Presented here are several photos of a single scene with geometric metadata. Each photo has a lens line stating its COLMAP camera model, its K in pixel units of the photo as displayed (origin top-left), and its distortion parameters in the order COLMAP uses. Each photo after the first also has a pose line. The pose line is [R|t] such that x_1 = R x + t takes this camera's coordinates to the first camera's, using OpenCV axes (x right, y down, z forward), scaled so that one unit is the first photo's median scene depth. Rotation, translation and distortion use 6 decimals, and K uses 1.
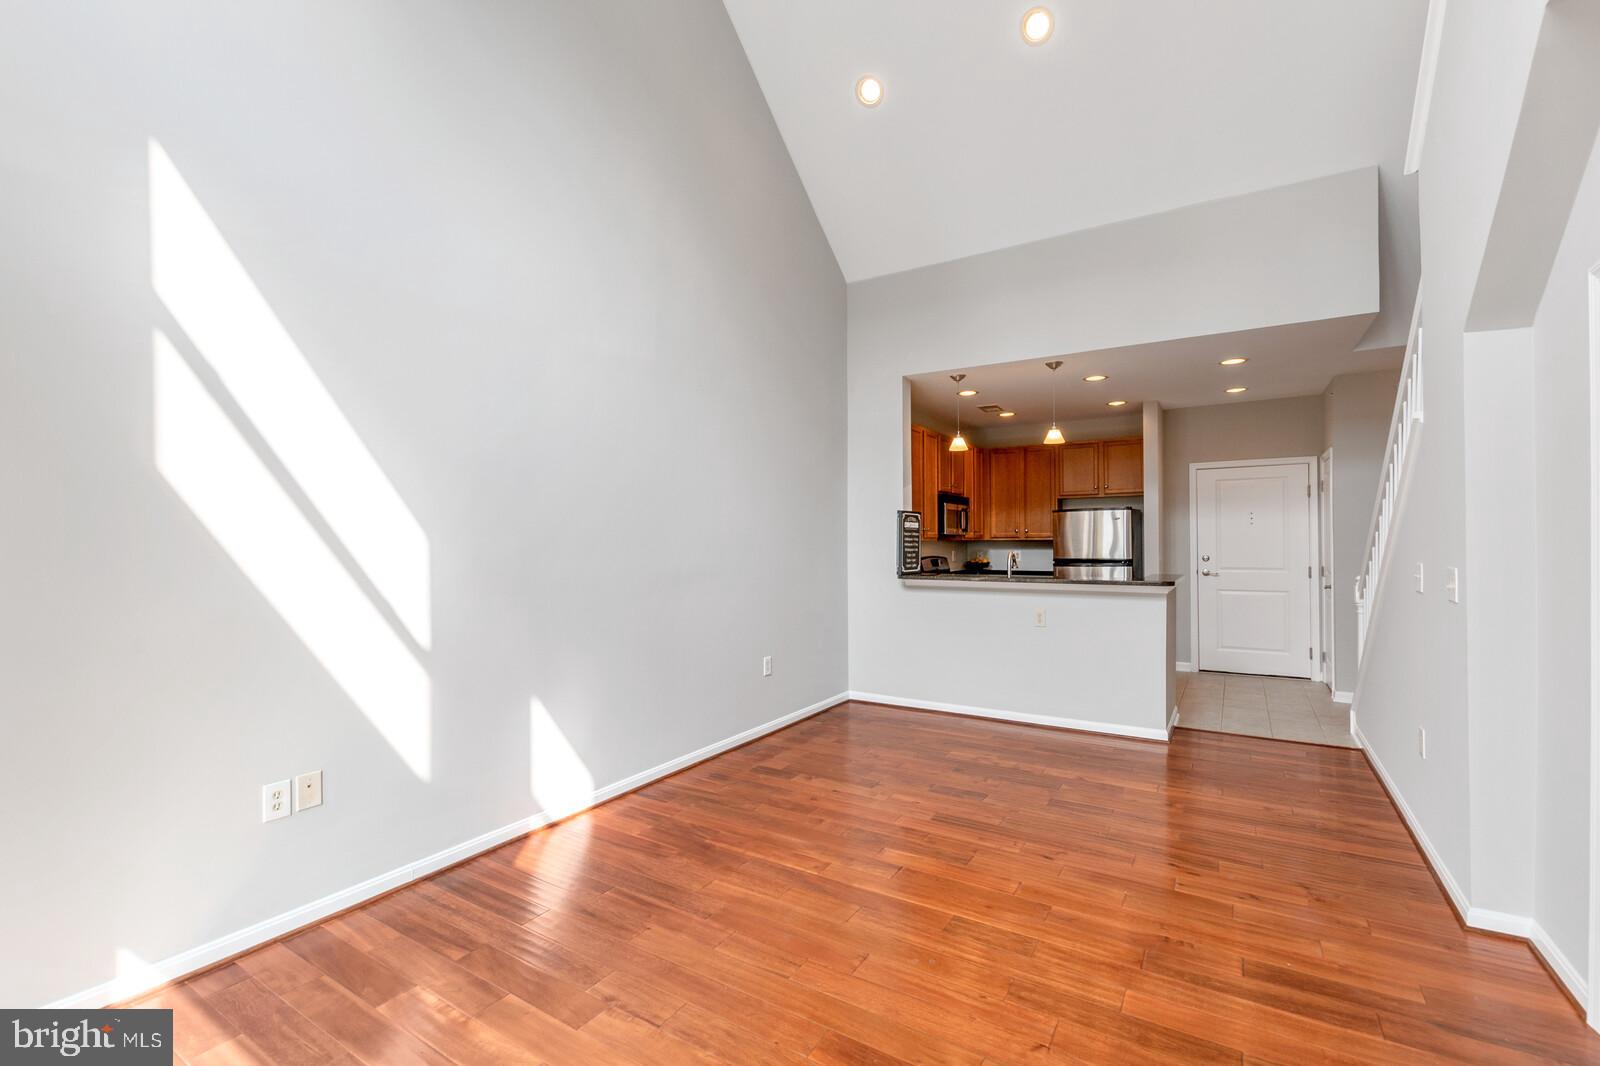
lens RADIAL K [[696.6, 0, 806.4], [0, 696.6, 537.7], [0, 0, 1]] dist [0.003472, -0.003300]
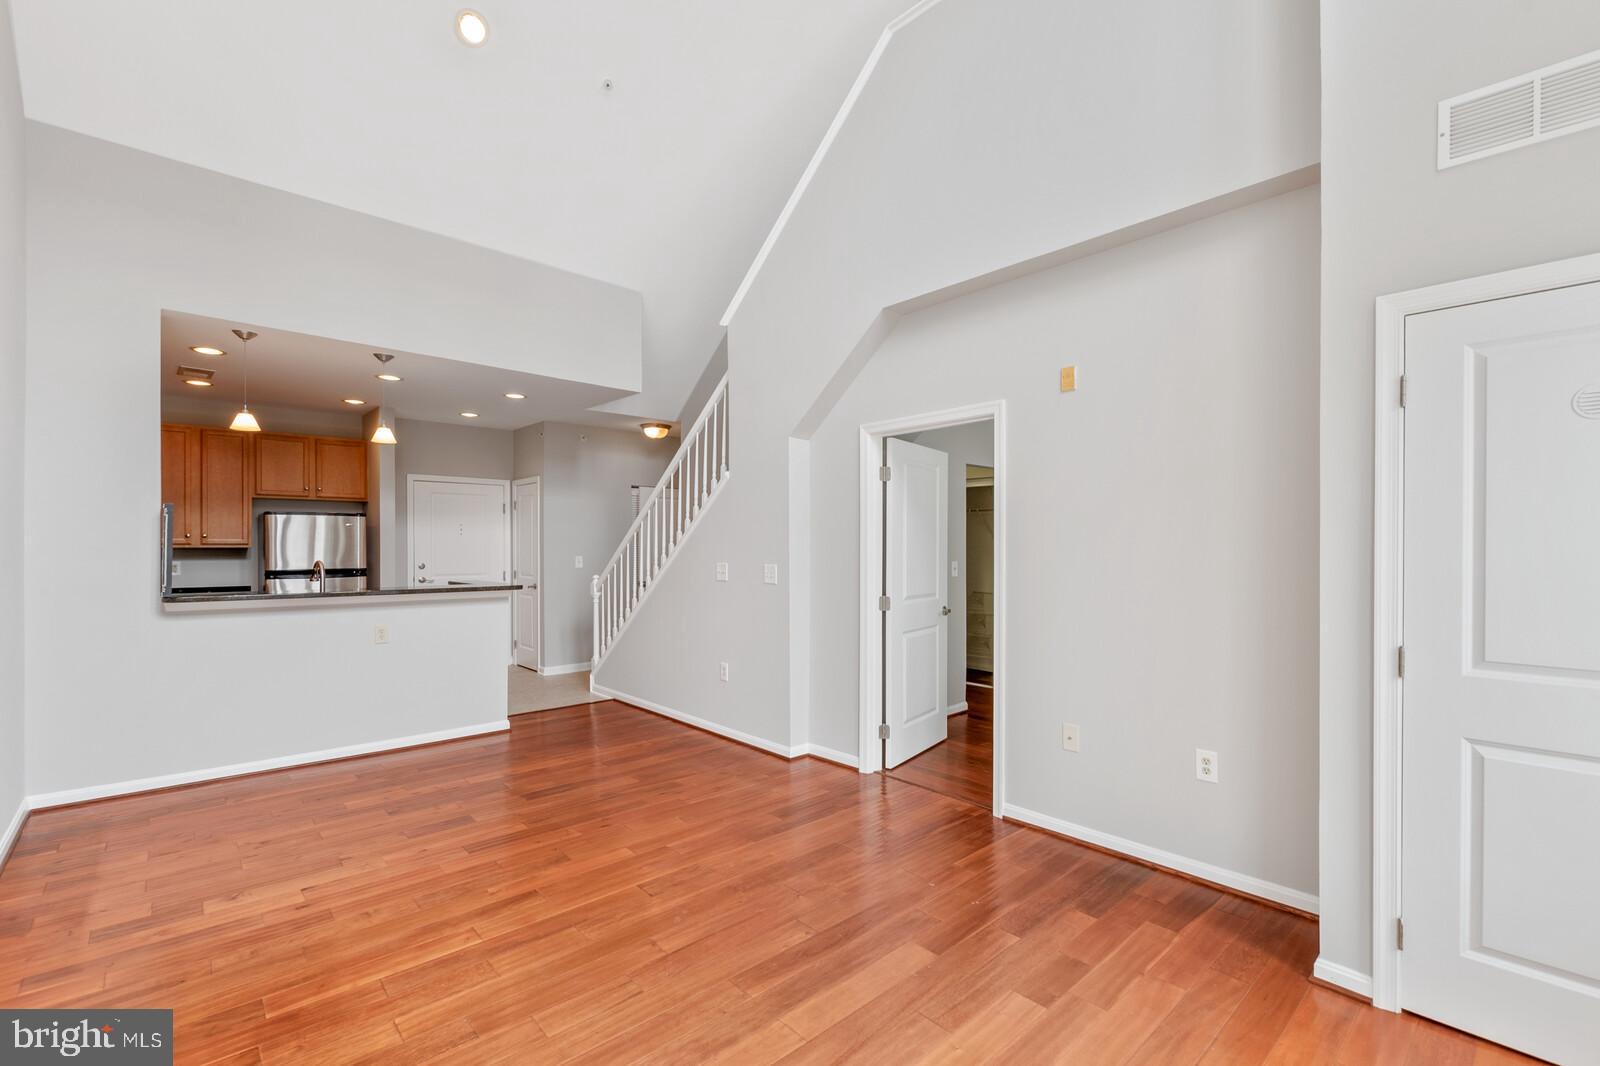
lens RADIAL K [[696.6, 0, 808.2], [0, 696.6, 543.5], [0, 0, 1]] dist [0.003472, -0.003300]
pose [[0.266425, 0.012253, 0.963778, -0.313720], [-0.005744, 0.999922, -0.011125, 0.003940], [-0.963839, -0.002572, 0.266474, 0.177591]]
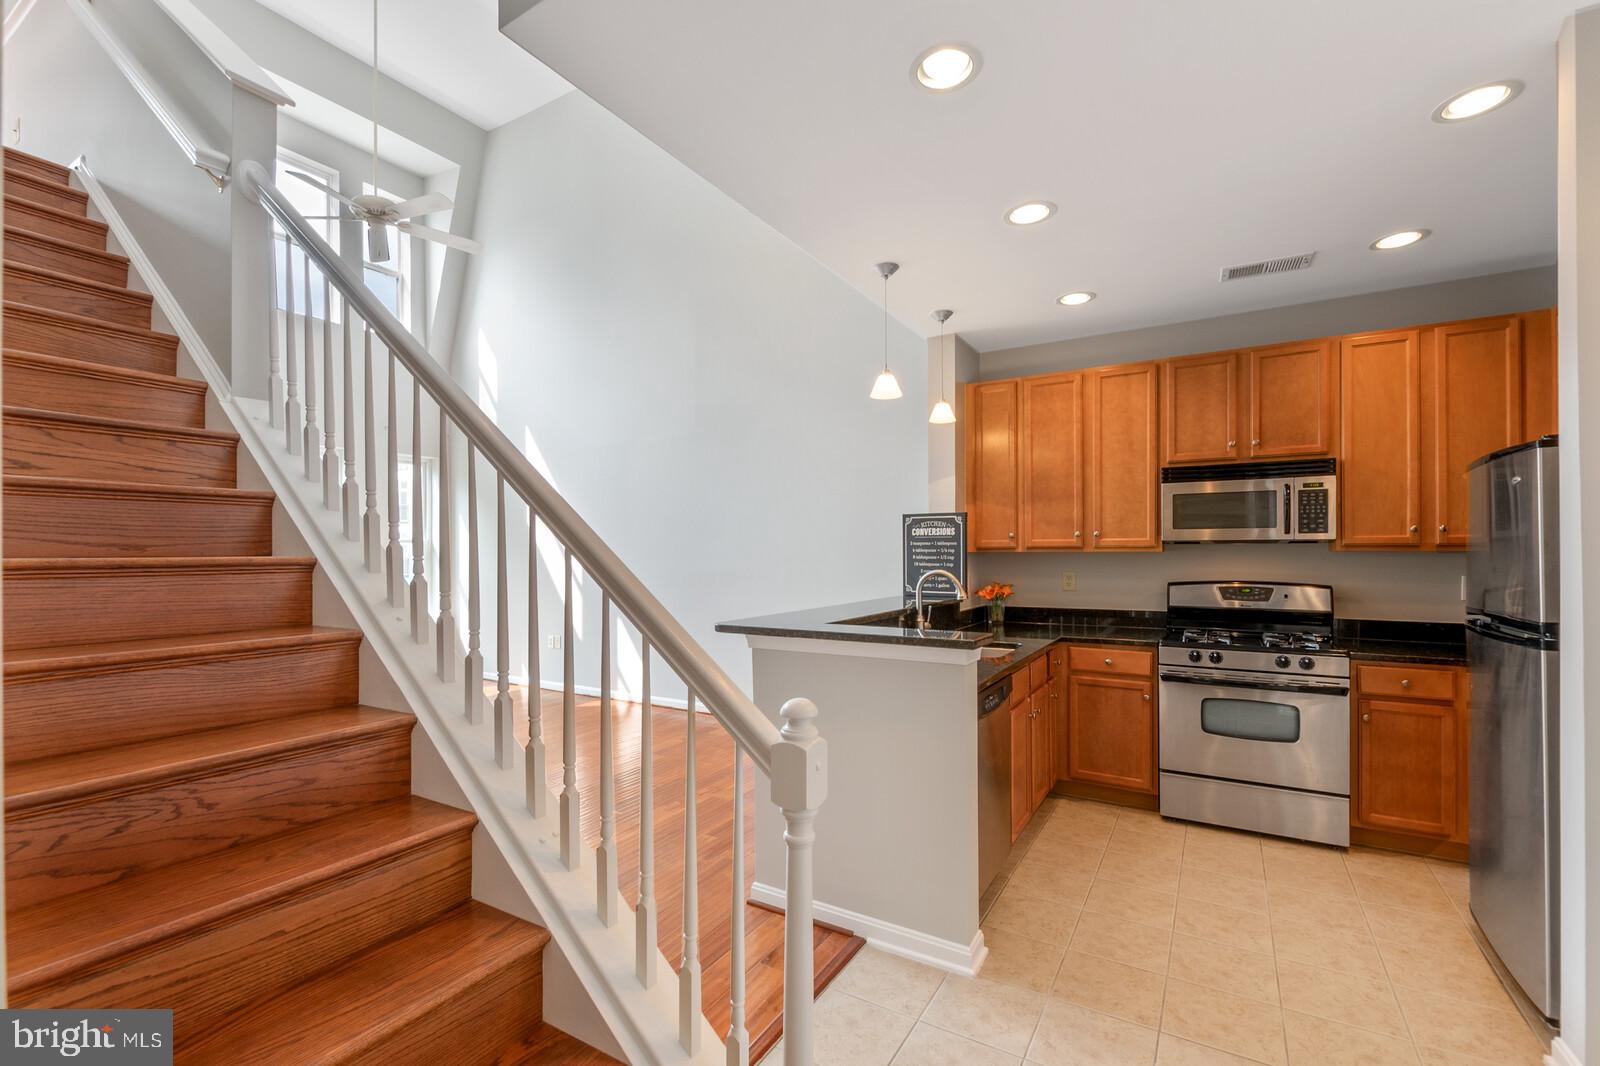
lens RADIAL K [[696.6, 0, 799.7], [0, 696.6, 552.8], [0, 0, 1]] dist [0.003472, -0.003300]
pose [[0.007603, 0.010639, -0.999914, 0.806605], [0.008905, 0.999903, 0.010707, -0.004361], [0.999931, -0.008986, 0.007507, 0.759488]]
